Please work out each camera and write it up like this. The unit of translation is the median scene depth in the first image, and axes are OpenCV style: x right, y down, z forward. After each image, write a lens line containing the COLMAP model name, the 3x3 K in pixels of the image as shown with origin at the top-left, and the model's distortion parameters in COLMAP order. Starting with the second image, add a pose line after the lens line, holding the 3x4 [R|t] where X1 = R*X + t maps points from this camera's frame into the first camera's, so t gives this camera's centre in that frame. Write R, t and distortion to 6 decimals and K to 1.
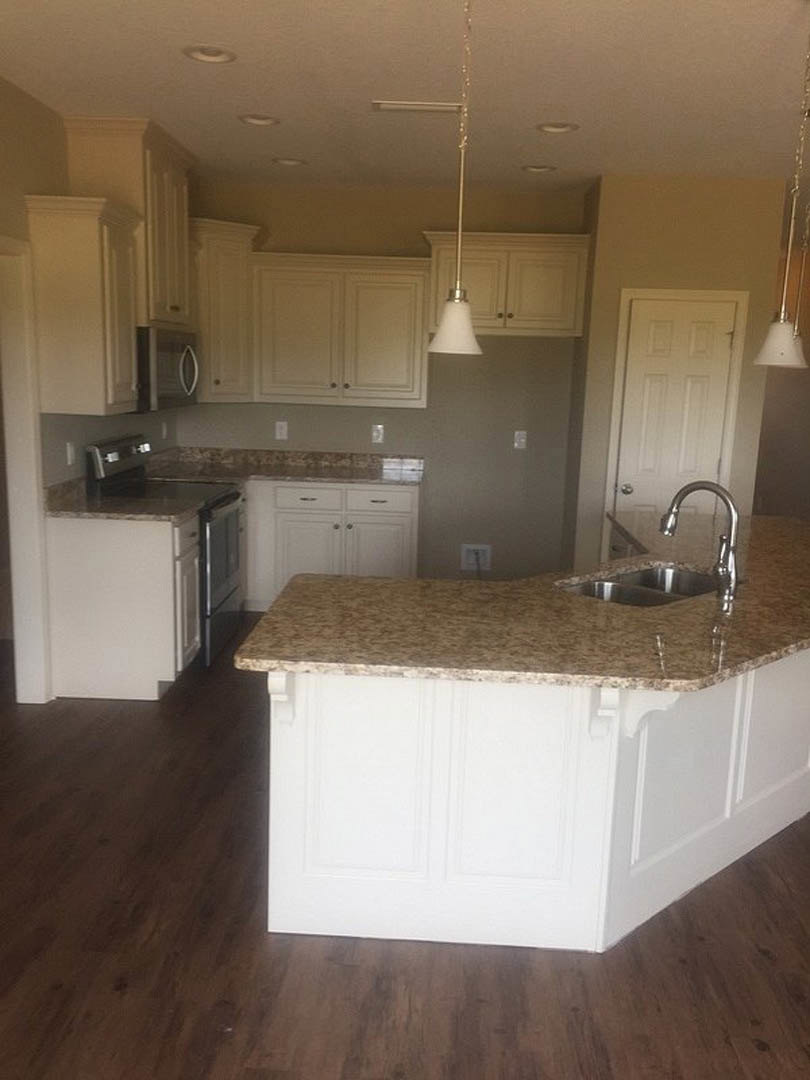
lens RADIAL K [[926.6, 0, 407.6], [0, 926.6, 537.9], [0, 0, 1]] dist [0.017952, -0.006087]
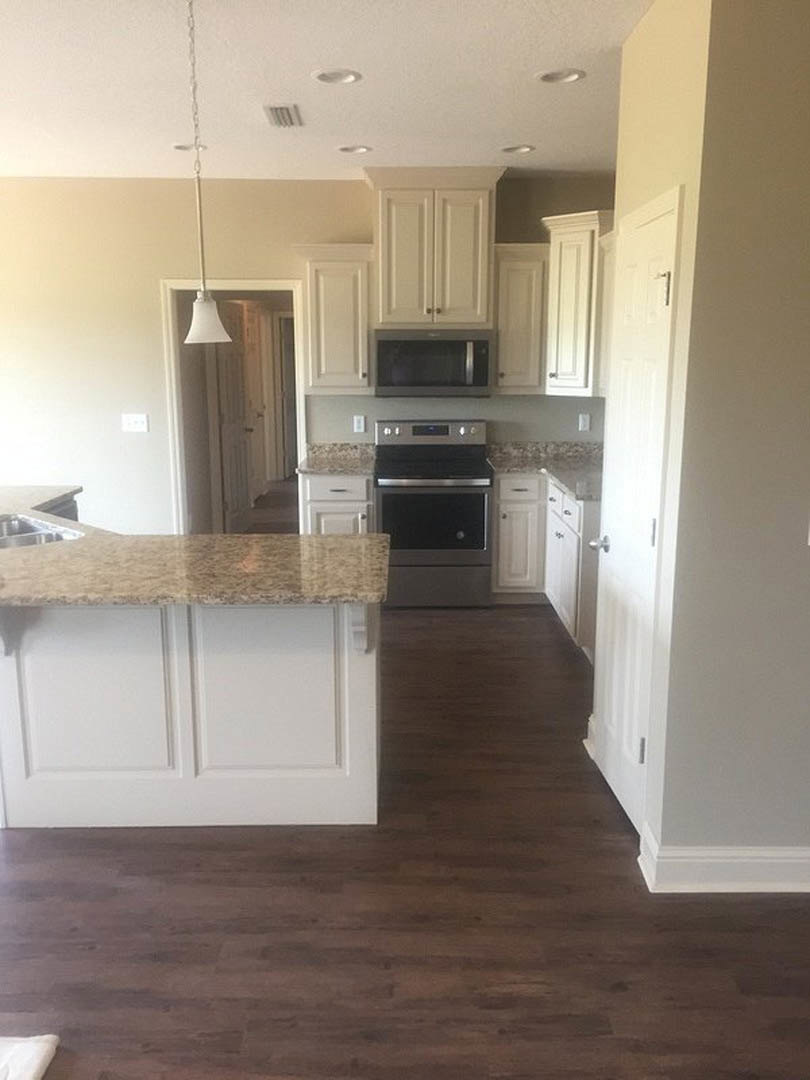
lens RADIAL K [[926.6, 0, 407.2], [0, 926.6, 542.0], [0, 0, 1]] dist [0.017952, -0.006087]
pose [[0.032981, 0.171295, -0.984668, 0.818112], [-0.183663, 0.969465, 0.162499, -0.125461], [0.982436, 0.175487, 0.063434, 0.802584]]
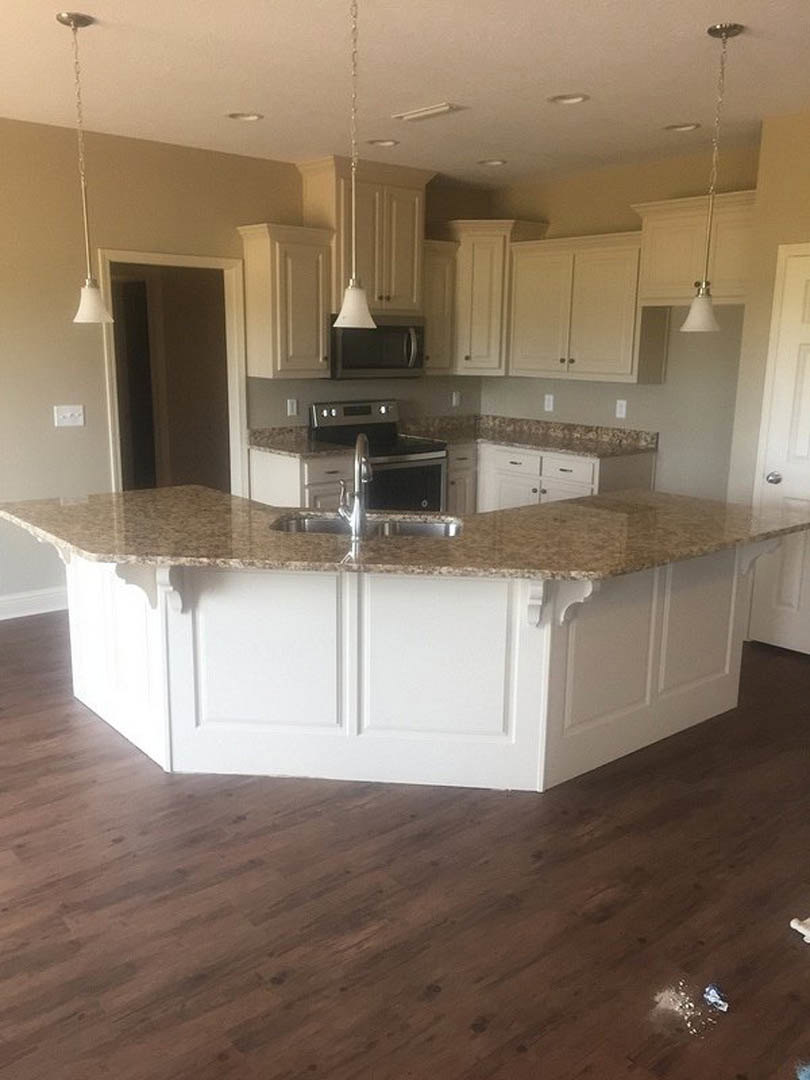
lens RADIAL K [[926.6, 0, 404.4], [0, 926.6, 538.6], [0, 0, 1]] dist [0.017952, -0.006087]
pose [[0.668099, 0.135534, -0.731624, 0.628130], [-0.129418, 0.989450, 0.065115, -0.007236], [0.732731, 0.051182, 0.678591, 0.152138]]
